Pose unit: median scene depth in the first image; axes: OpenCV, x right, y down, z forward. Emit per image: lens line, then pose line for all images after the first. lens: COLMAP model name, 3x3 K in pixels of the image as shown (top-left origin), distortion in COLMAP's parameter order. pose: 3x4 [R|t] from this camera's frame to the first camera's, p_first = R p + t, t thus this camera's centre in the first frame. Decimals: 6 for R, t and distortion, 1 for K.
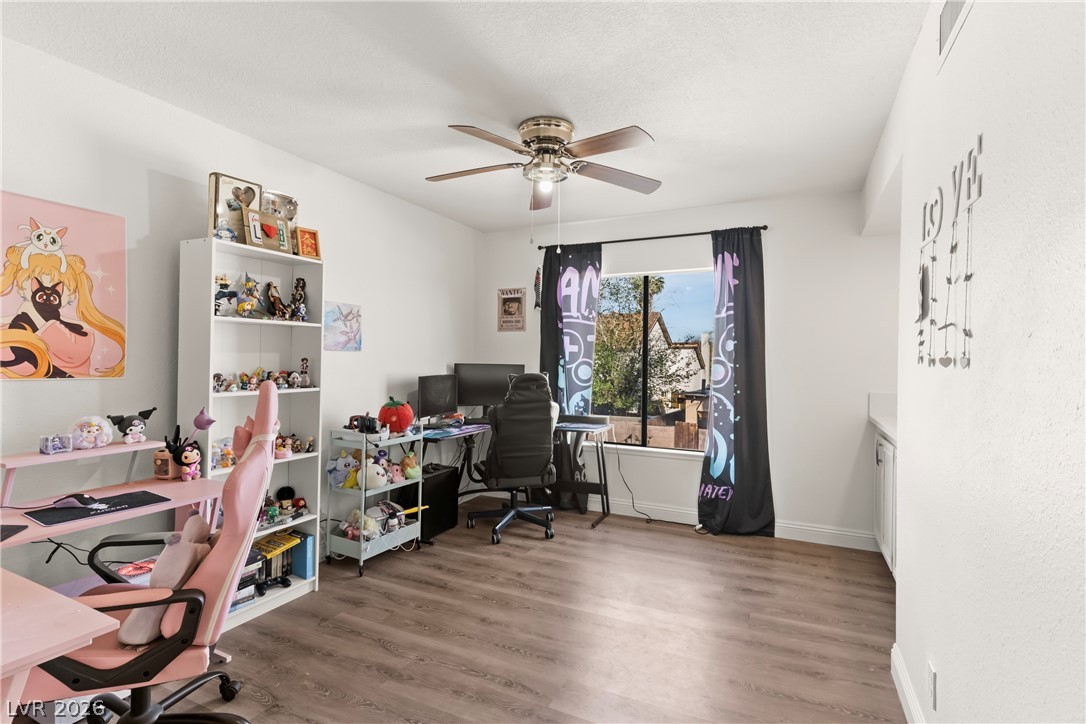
lens RADIAL K [[516.0, 0, 548.5], [0, 516.0, 363.1], [0, 0, 1]] dist [0.001160, 0.000116]
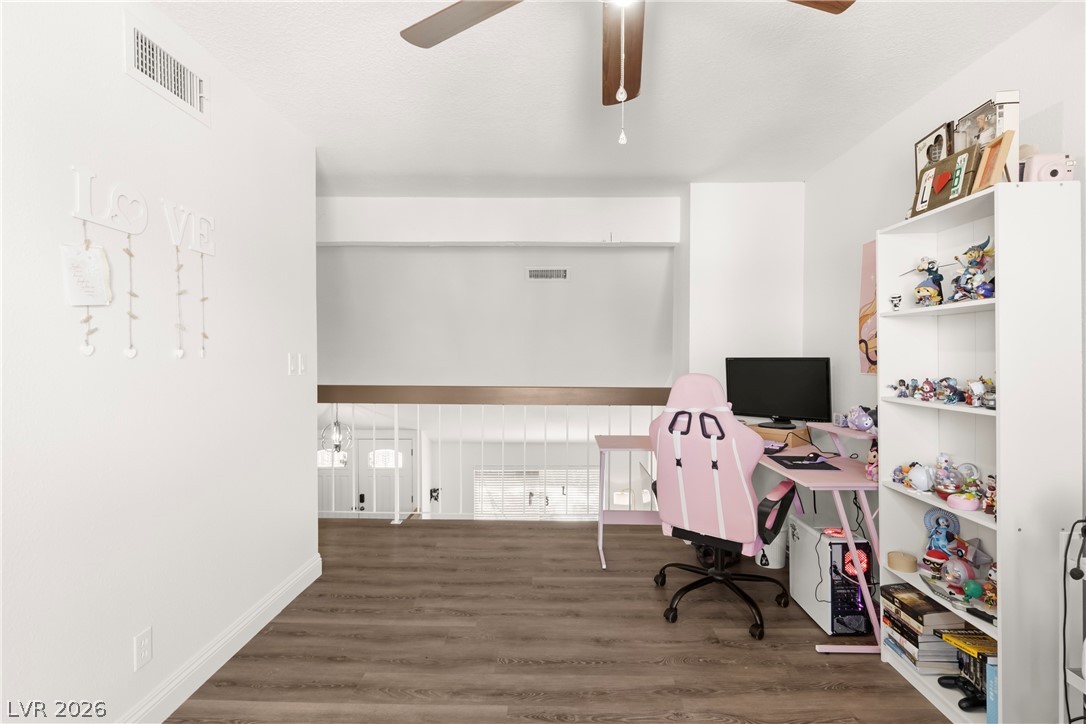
lens RADIAL K [[516.0, 0, 548.5], [0, 516.0, 363.1], [0, 0, 1]] dist [0.001160, 0.000116]
pose [[-0.906357, -0.004115, -0.422493, 0.331167], [-0.013099, 0.999746, 0.018362, -0.010927], [0.422310, 0.022177, -0.906180, 1.815395]]
